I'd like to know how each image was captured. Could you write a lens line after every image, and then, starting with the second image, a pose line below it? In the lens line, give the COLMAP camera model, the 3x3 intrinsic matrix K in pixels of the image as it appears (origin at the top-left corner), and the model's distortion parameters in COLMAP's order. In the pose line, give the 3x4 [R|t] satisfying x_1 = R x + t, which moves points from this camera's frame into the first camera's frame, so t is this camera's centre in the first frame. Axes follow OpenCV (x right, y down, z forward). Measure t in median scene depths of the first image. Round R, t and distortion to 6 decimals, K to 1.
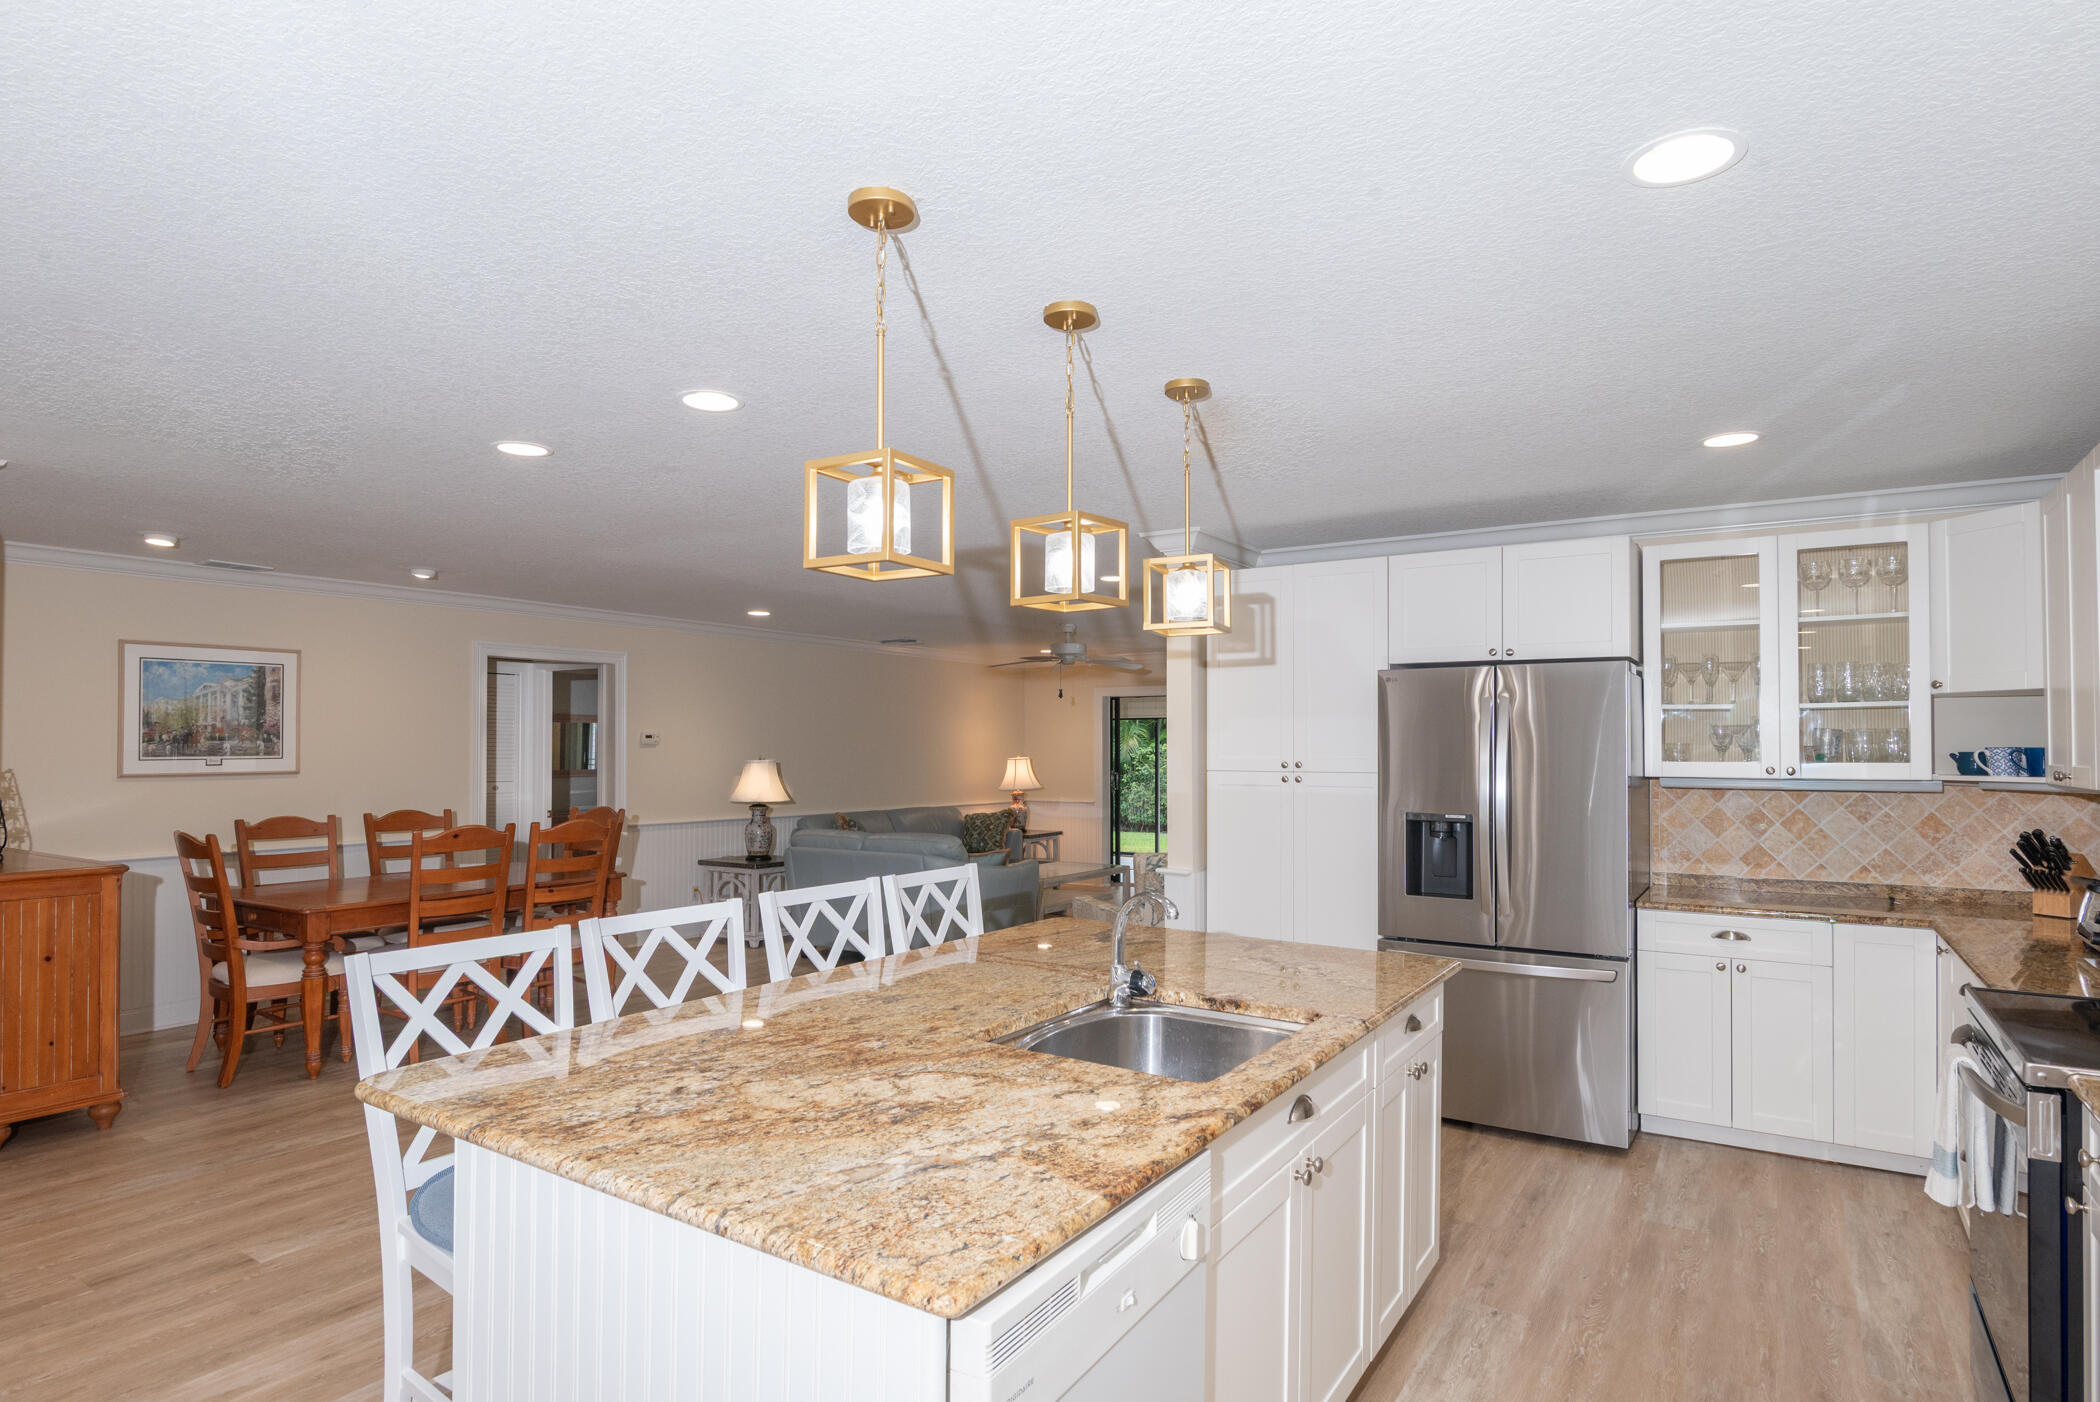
lens RADIAL K [[1151.2, 0, 1104.8], [0, 1151.2, 705.8], [0, 0, 1]] dist [-0.020946, 0.001373]
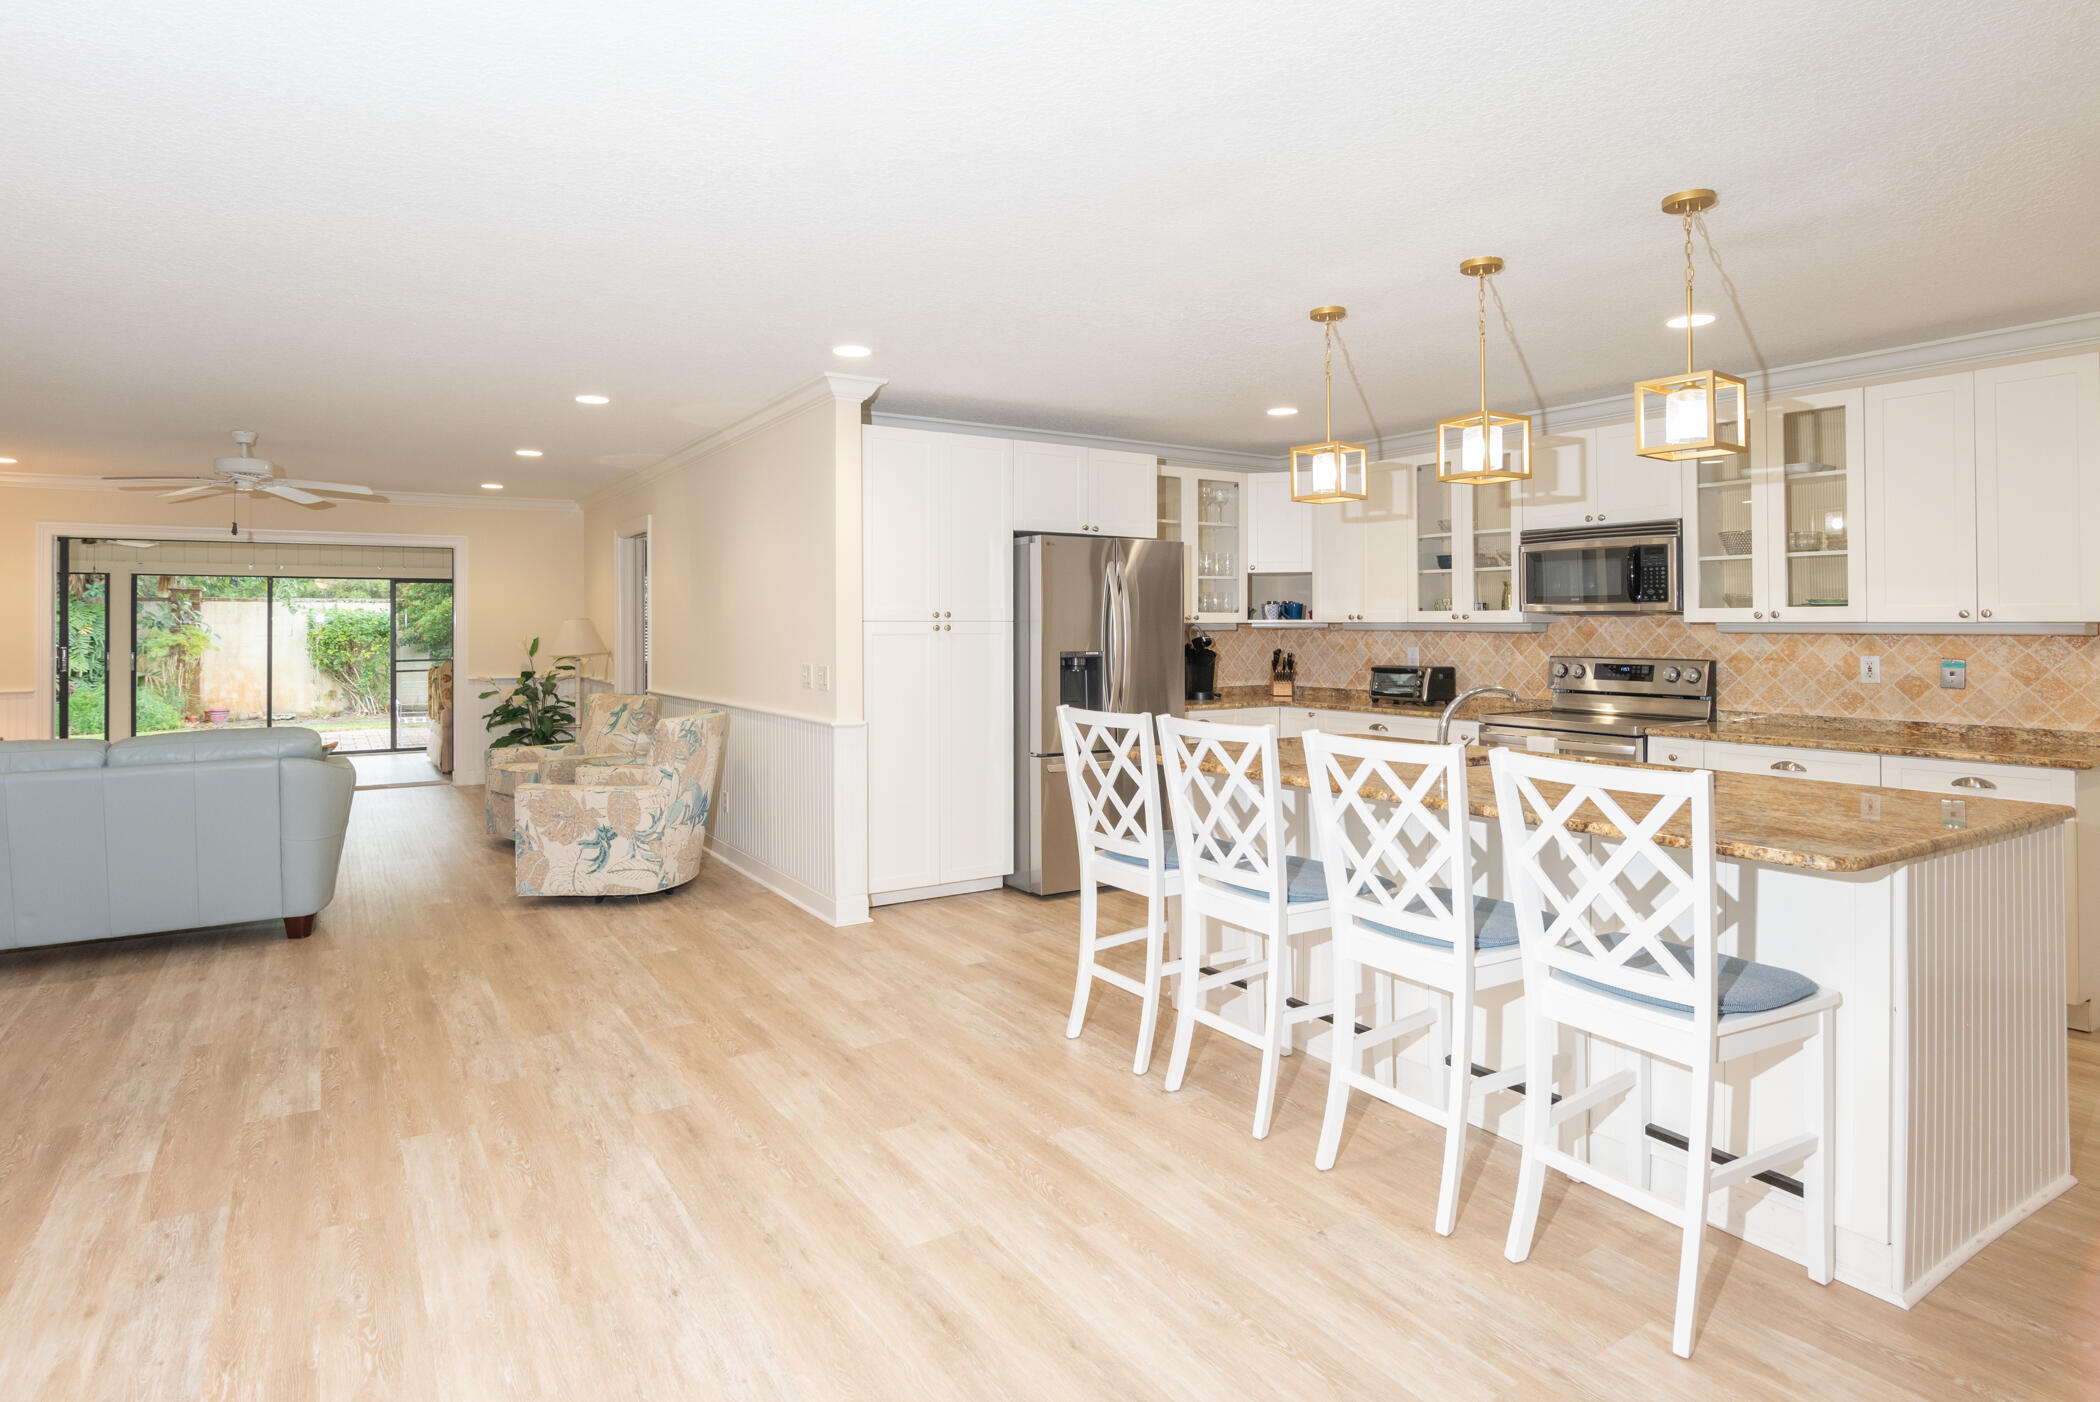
lens RADIAL K [[1100.9, 0, 955.6], [0, 1100.9, 611.5], [0, 0, 1]] dist [-0.025805, -0.003286]
pose [[0.450828, 0.008481, 0.892571, -0.649119], [-0.027327, 0.999617, 0.004305, 0.036760], [-0.892192, -0.026332, 0.450887, 0.436094]]
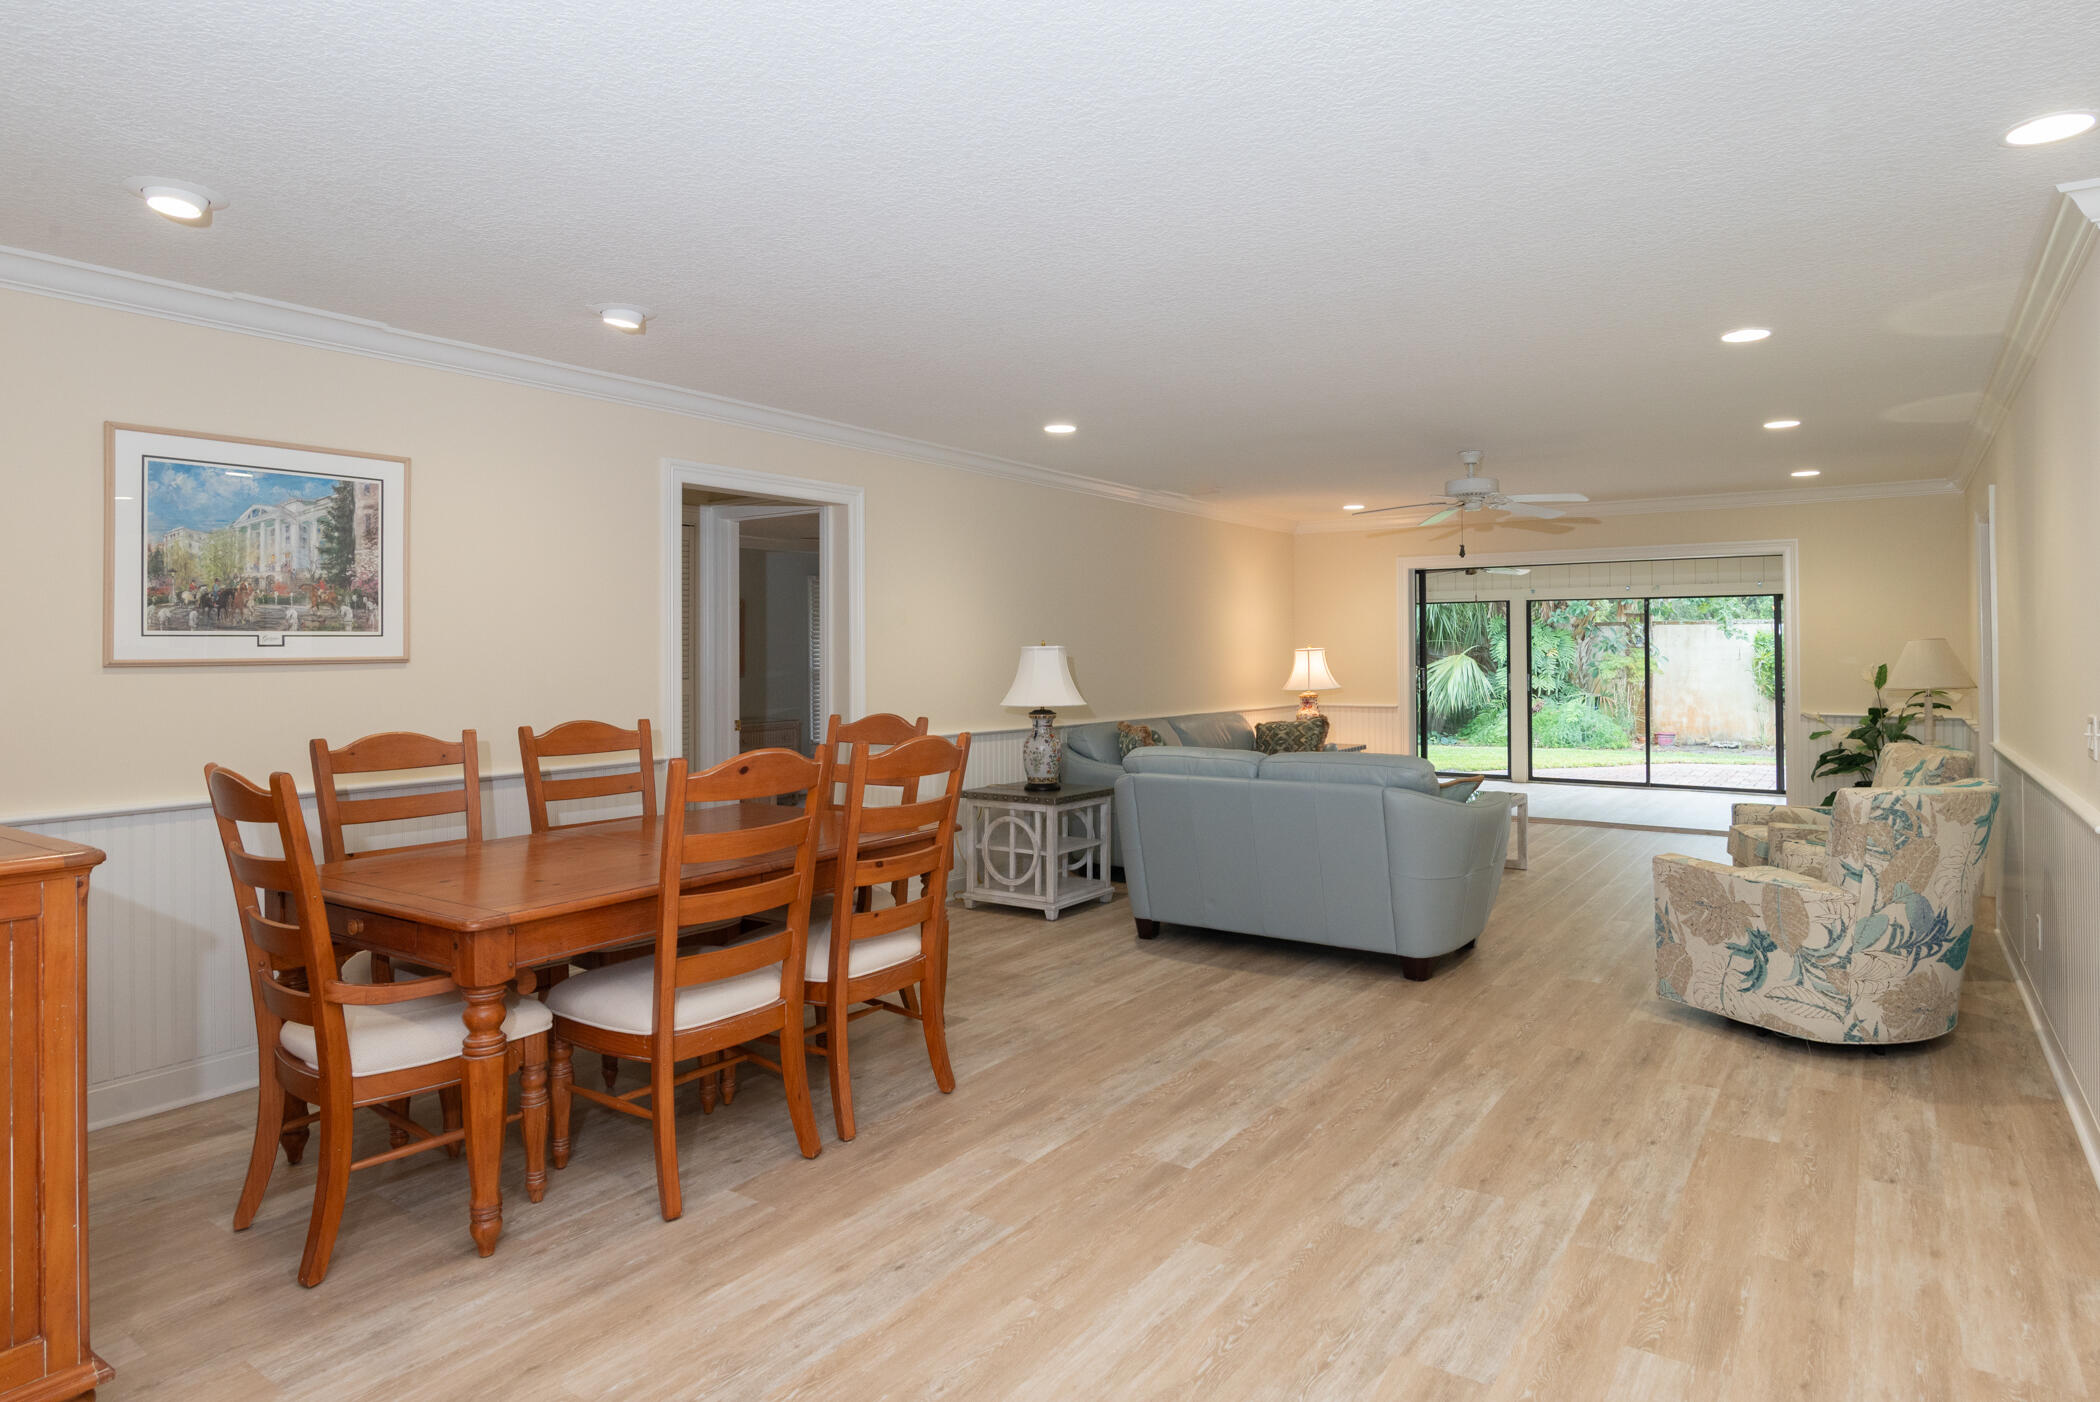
lens RADIAL K [[1151.2, 0, 1131.3], [0, 1151.2, 623.2], [0, 0, 1]] dist [-0.020946, 0.001373]
pose [[0.999994, -0.003170, -0.000980, -0.350668], [0.003179, 0.999949, 0.009593, 0.037546], [0.000949, -0.009596, 0.999954, 0.427413]]
